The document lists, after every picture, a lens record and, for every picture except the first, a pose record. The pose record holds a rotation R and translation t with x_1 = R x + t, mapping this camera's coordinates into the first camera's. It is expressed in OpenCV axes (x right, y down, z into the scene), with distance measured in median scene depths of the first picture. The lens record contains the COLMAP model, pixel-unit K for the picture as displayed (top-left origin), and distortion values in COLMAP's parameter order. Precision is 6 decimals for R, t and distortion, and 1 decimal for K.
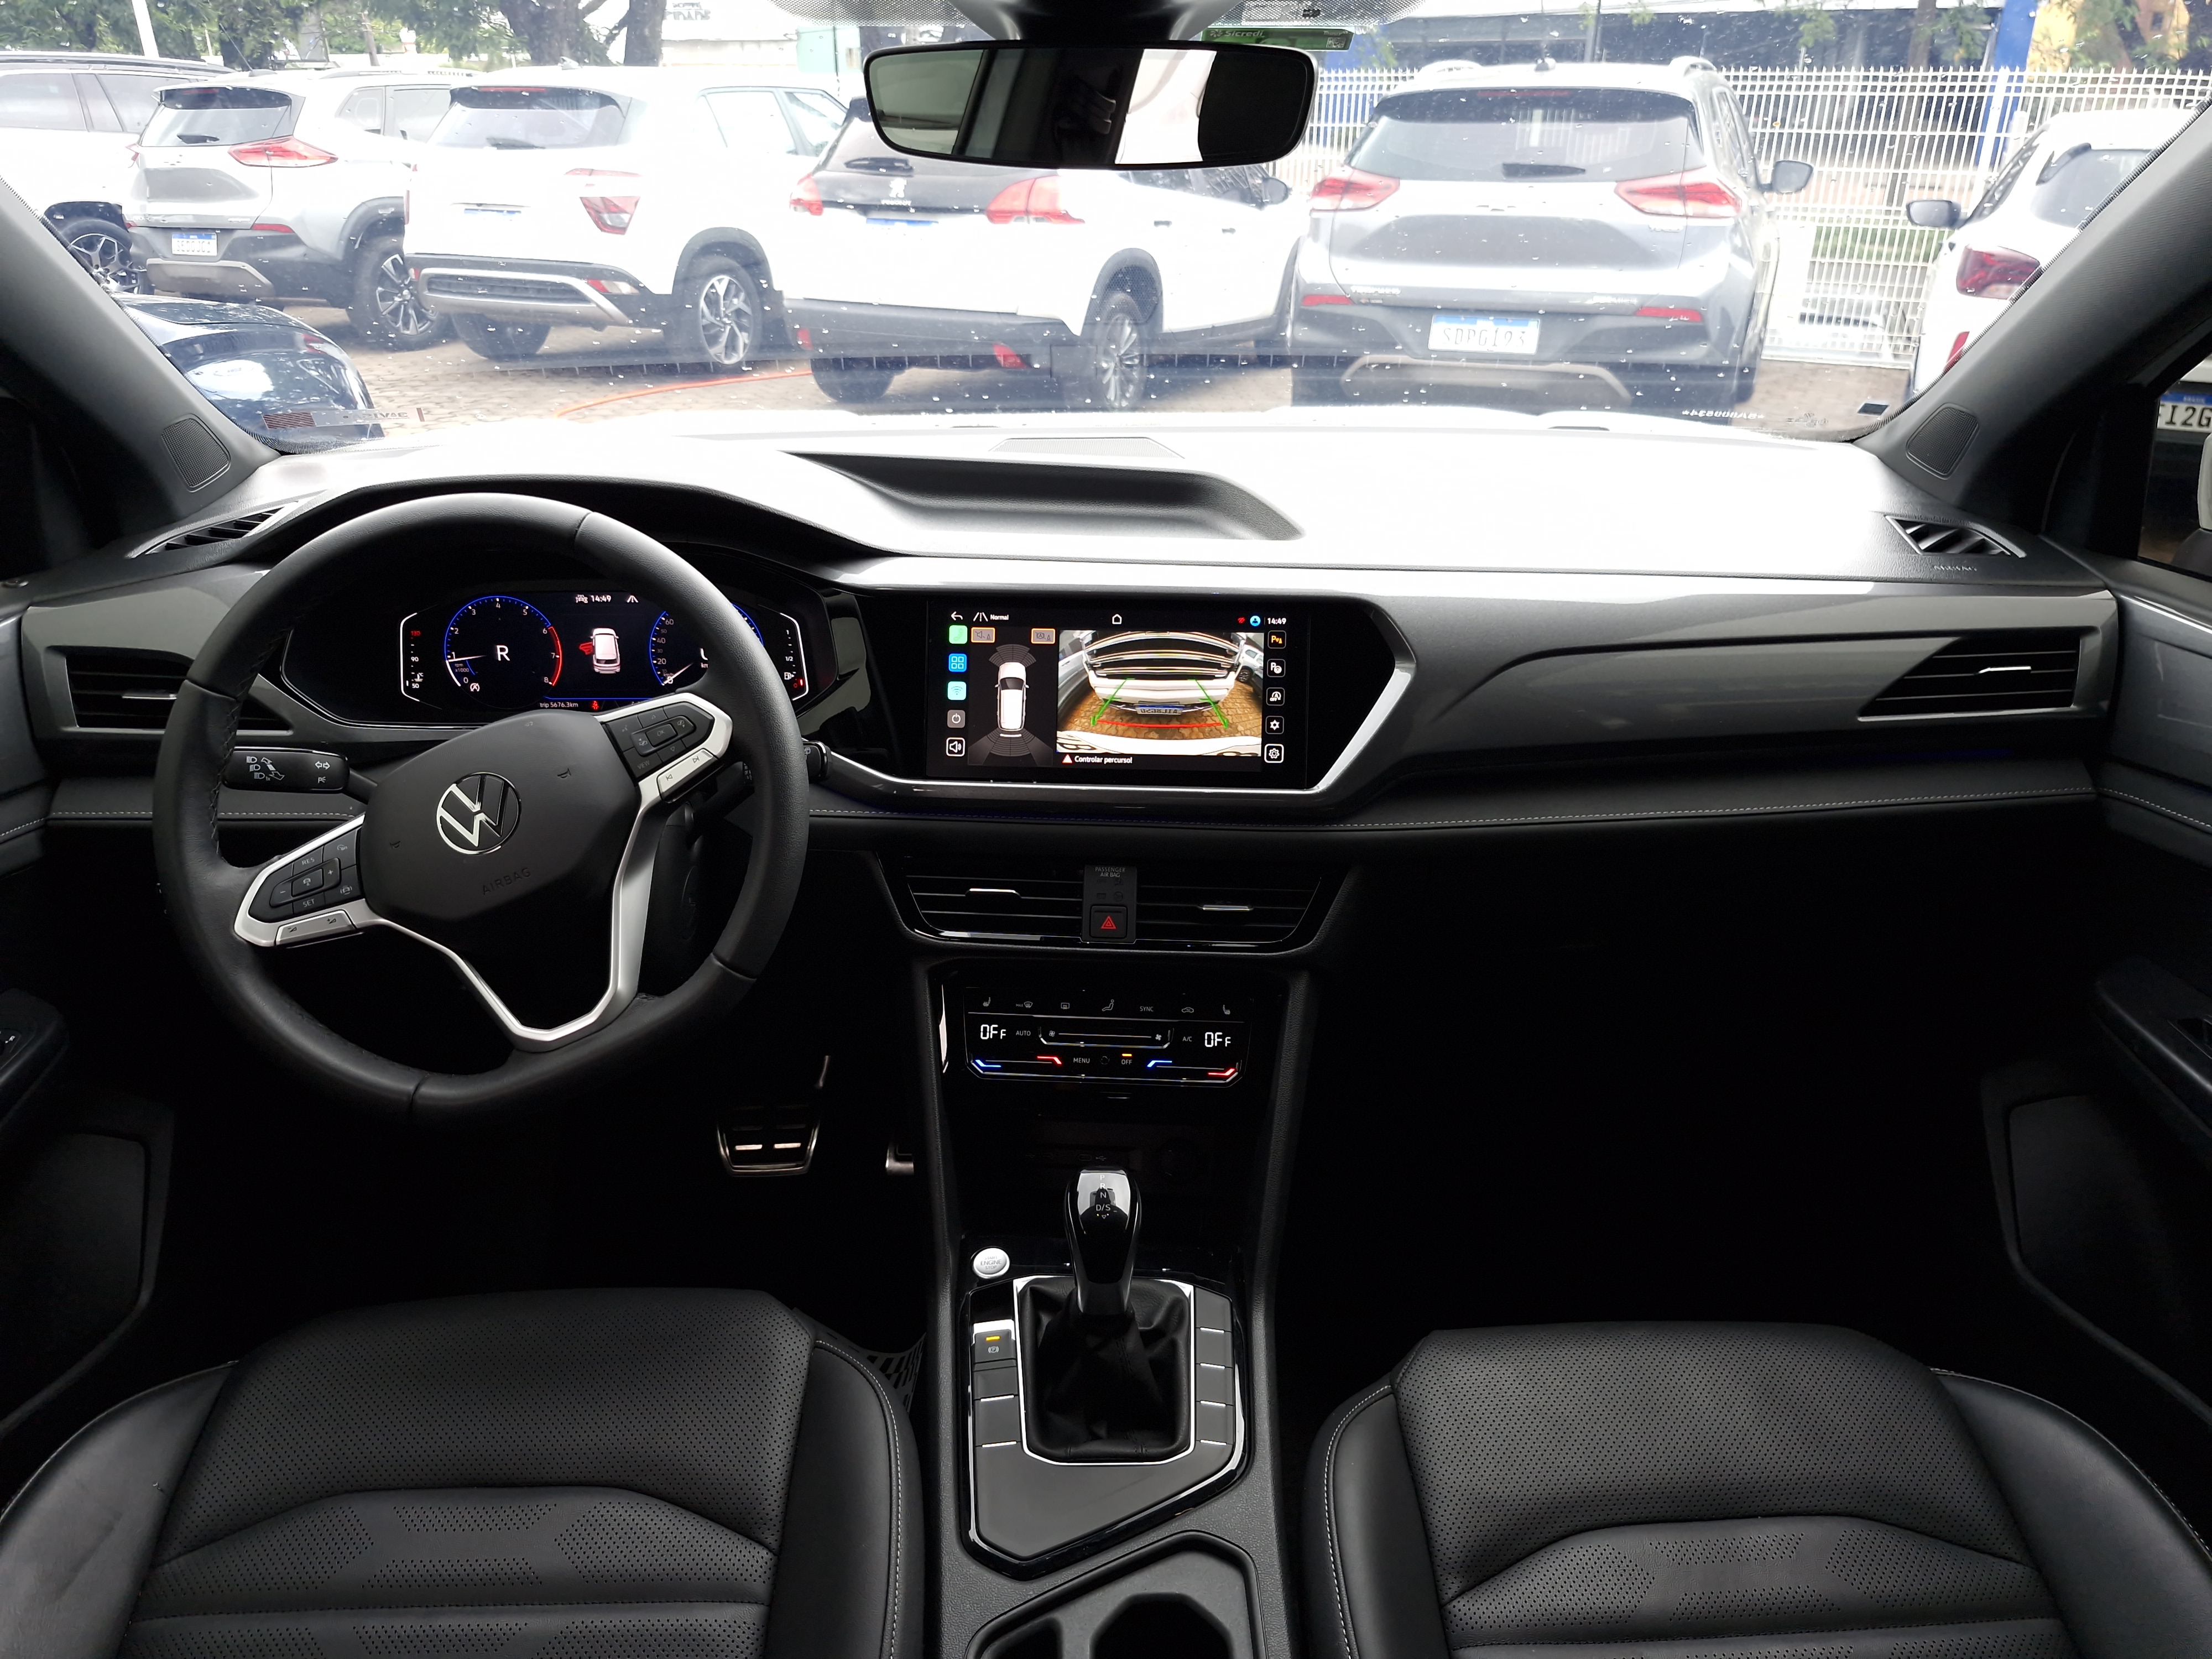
lens RADIAL K [[1516.4, 0, 1096.6], [0, 1516.4, 818.7], [0, 0, 1]] dist [0.109726, -0.157798]
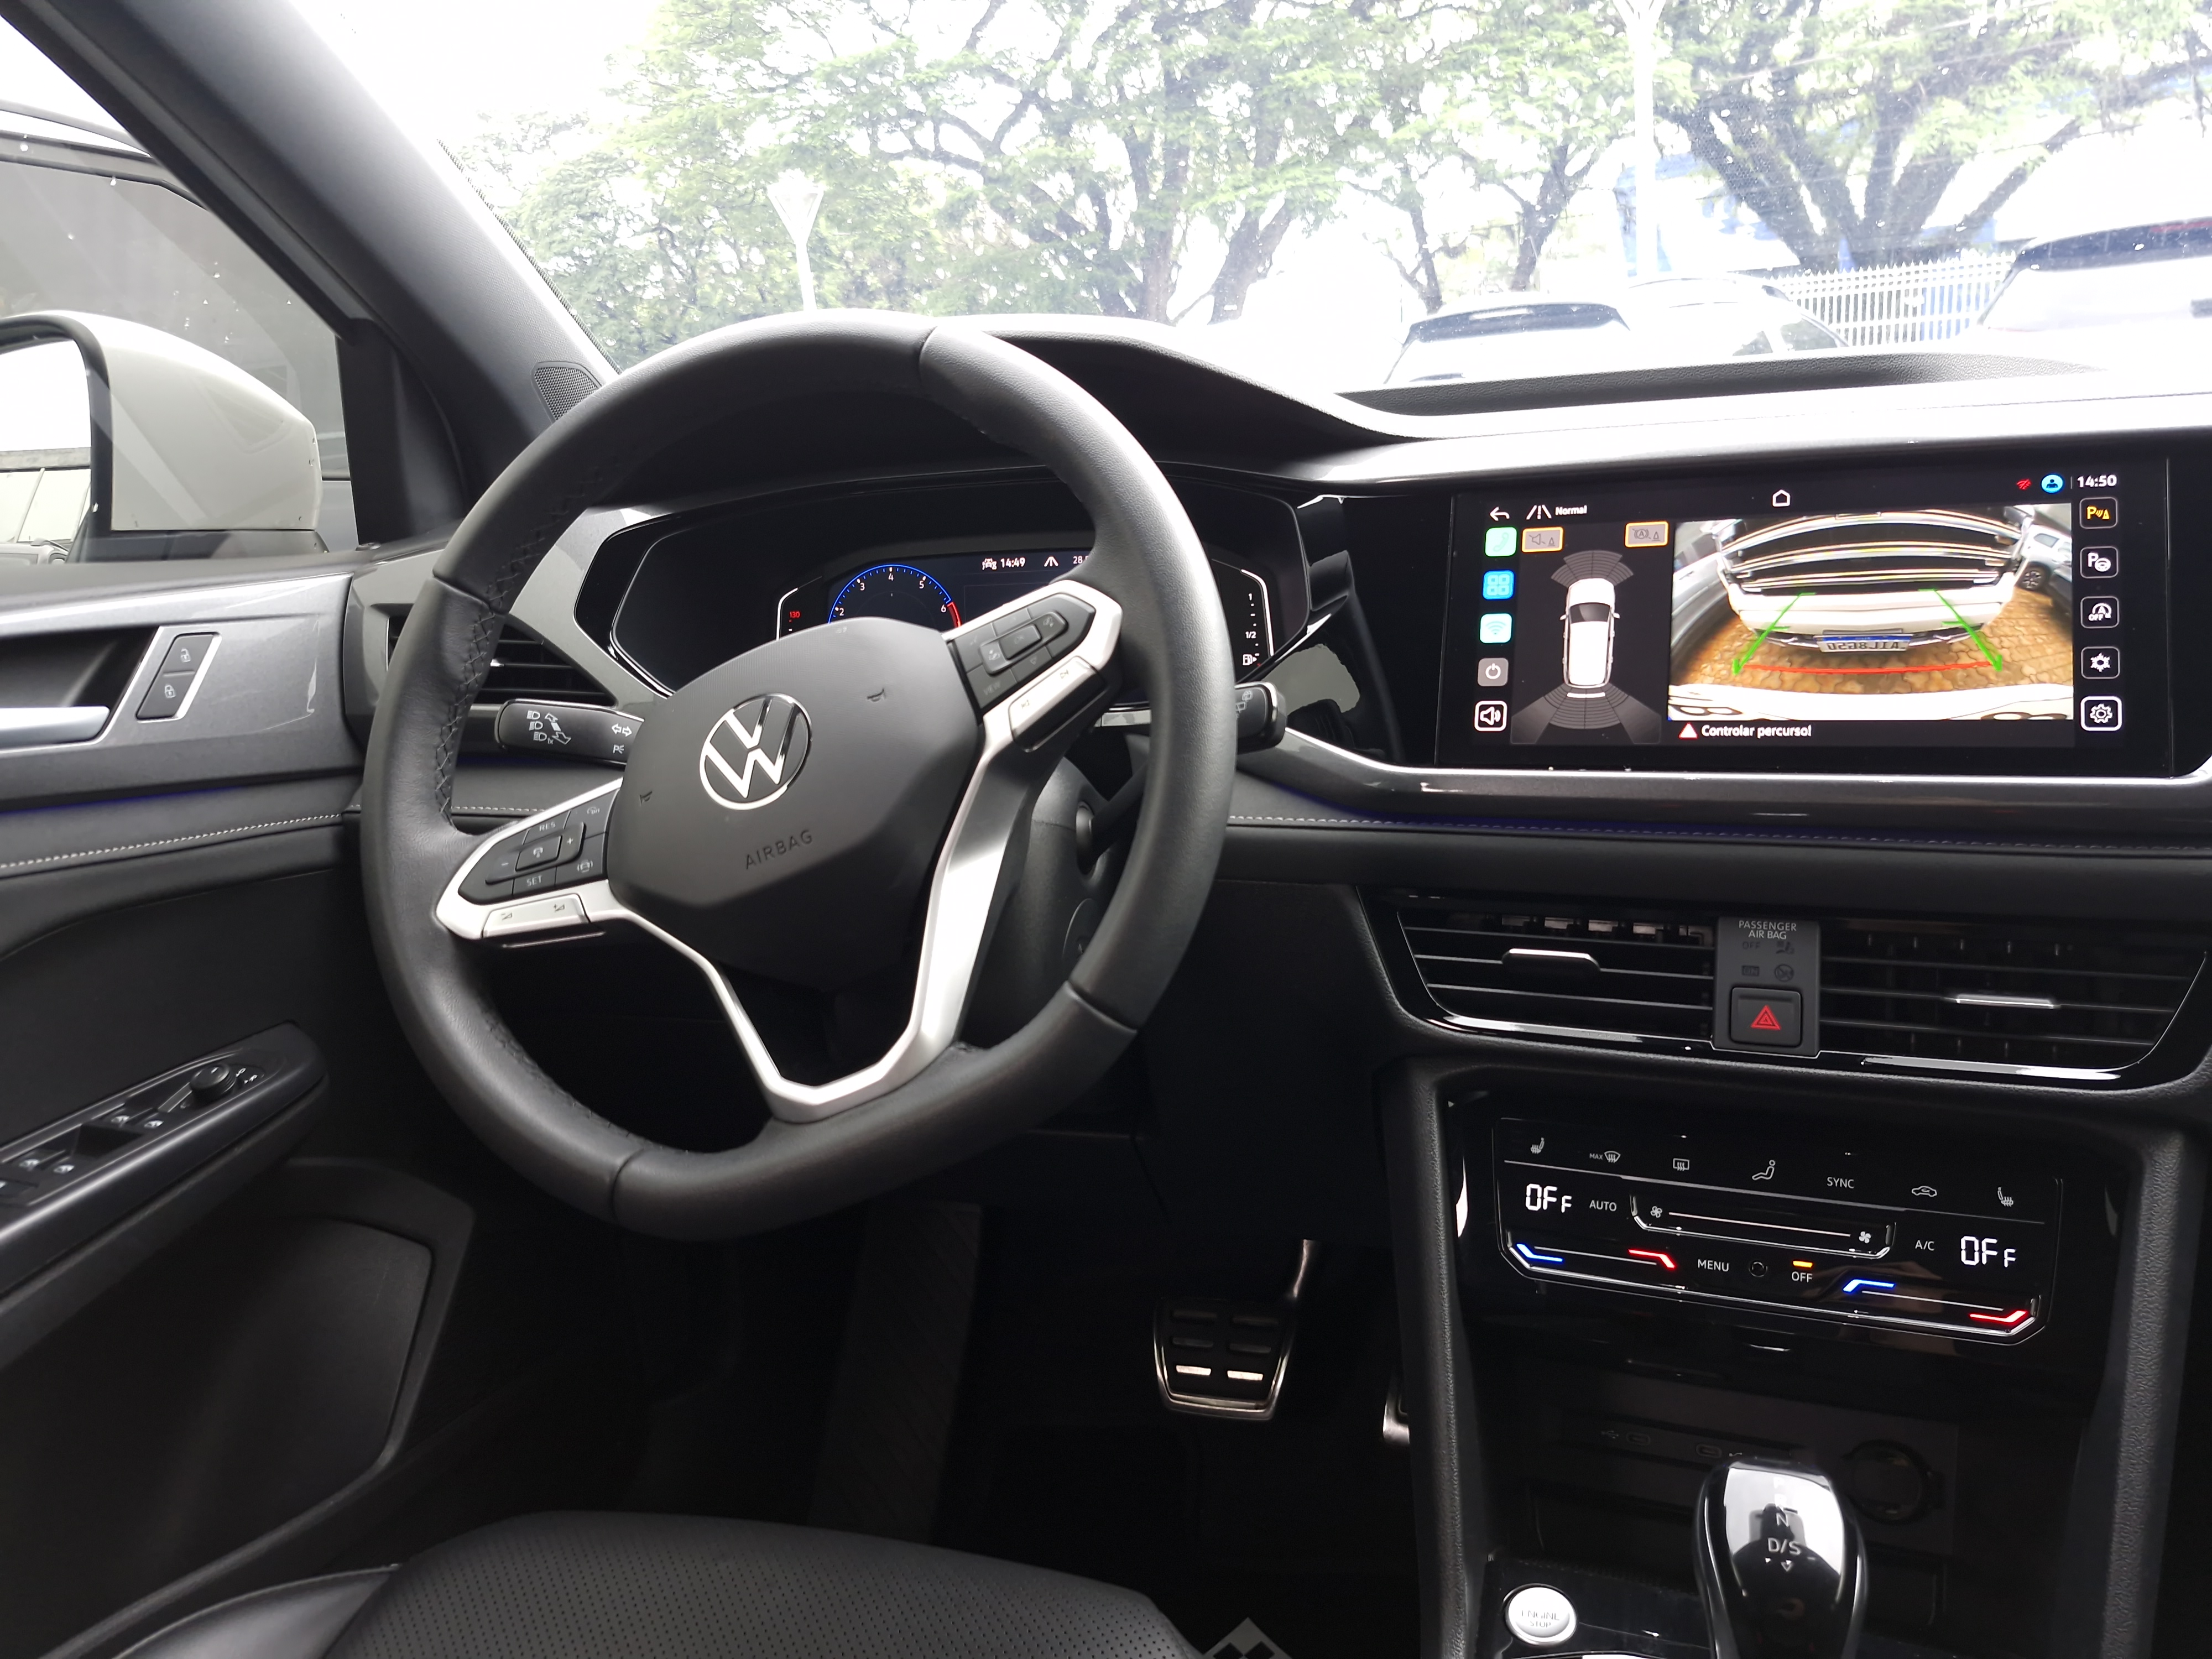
lens RADIAL K [[1516.4, 0, 1096.6], [0, 1516.4, 818.7], [0, 0, 1]] dist [0.109726, -0.157798]
pose [[0.939430, 0.006602, -0.342678, -0.030443], [-0.062529, 0.986336, -0.152417, 0.099648], [0.336989, 0.164612, 0.927007, 0.375406]]
